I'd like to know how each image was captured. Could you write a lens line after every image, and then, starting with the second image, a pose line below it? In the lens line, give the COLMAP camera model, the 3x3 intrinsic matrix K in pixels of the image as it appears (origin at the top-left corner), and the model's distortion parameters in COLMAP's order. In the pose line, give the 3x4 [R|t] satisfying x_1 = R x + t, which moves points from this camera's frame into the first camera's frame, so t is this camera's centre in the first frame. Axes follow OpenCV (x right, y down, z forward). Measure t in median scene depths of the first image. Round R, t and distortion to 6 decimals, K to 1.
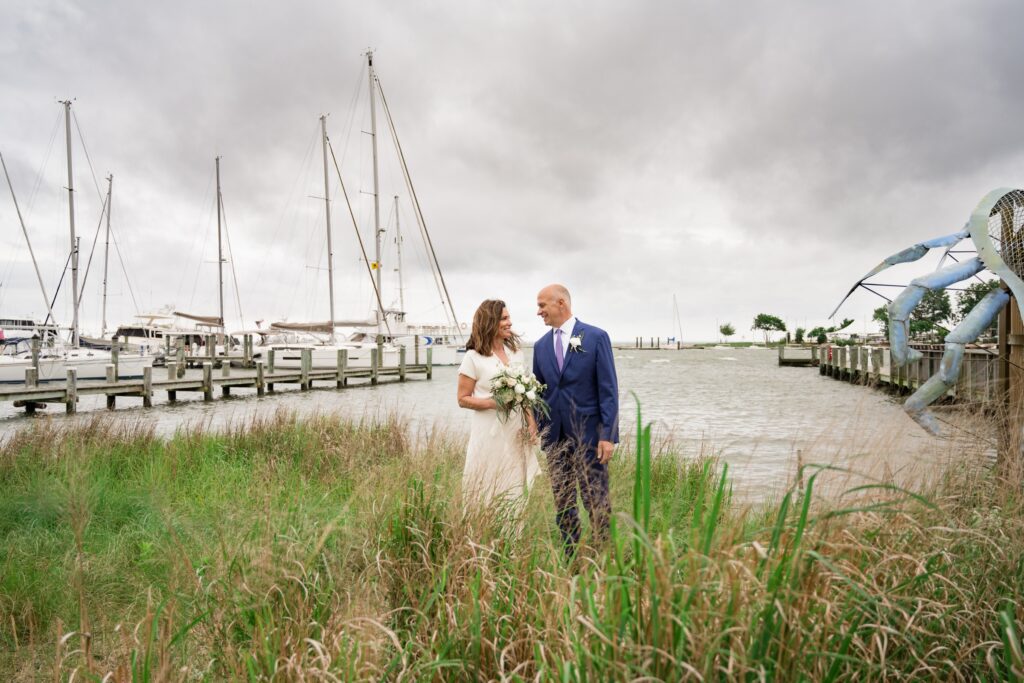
lens RADIAL K [[898.3, 0, 518.2], [0, 898.3, 348.3], [0, 0, 1]] dist [-0.009753, 0.014481]
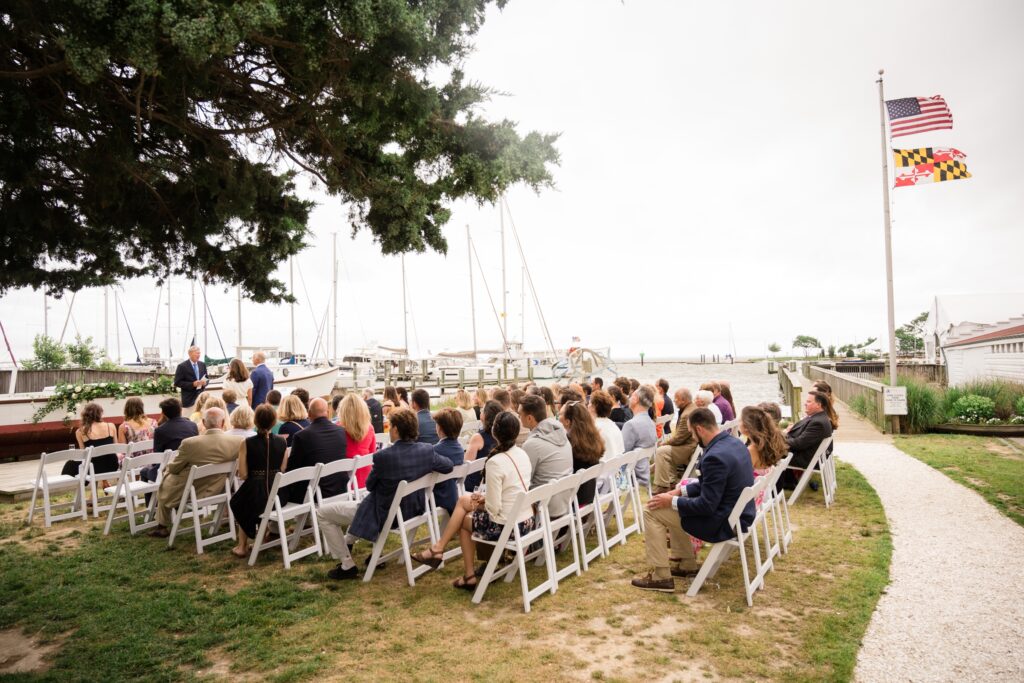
lens RADIAL K [[699.2, 0, 517.2], [0, 699.2, 337.1], [0, 0, 1]] dist [-0.009287, 0.003238]
pose [[0.989116, -0.018945, -0.145914, 0.054225], [0.013341, 0.999139, -0.039293, -0.005299], [0.146533, 0.036919, 0.988517, -0.248896]]
